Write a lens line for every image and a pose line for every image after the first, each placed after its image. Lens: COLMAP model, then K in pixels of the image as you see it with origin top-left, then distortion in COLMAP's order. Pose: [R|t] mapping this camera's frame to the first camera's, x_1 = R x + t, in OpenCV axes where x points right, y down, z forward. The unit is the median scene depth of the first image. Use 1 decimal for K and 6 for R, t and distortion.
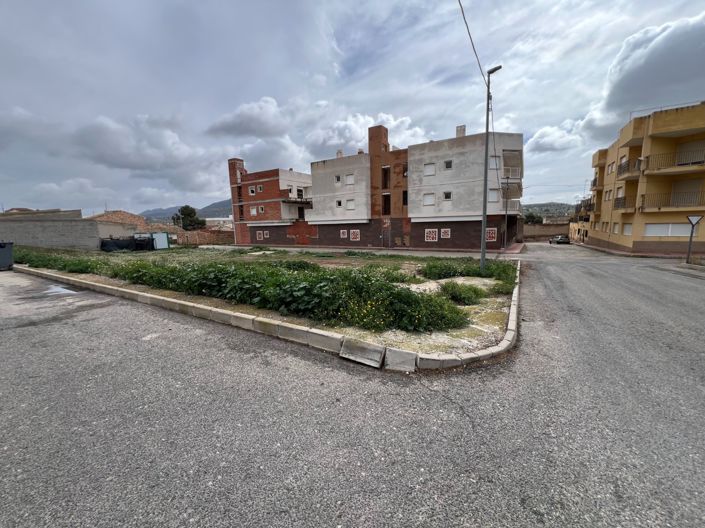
lens RADIAL K [[283.5, 0, 352.5], [0, 283.5, 264.0], [0, 0, 1]] dist [0.000222, -0.000023]
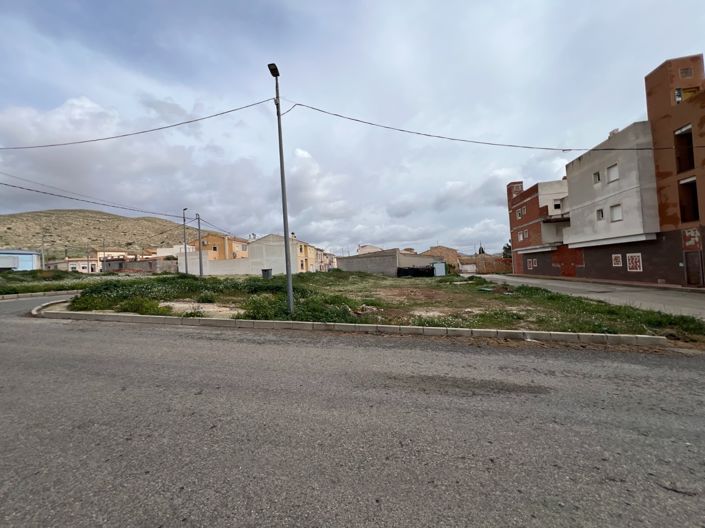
lens RADIAL K [[283.5, 0, 352.5], [0, 283.5, 264.0], [0, 0, 1]] dist [0.000222, -0.000023]
pose [[0.367746, -0.009562, -0.929877, 0.339463], [-0.085690, 0.995344, -0.044123, -0.023033], [0.925970, 0.095907, 0.365215, 0.250898]]
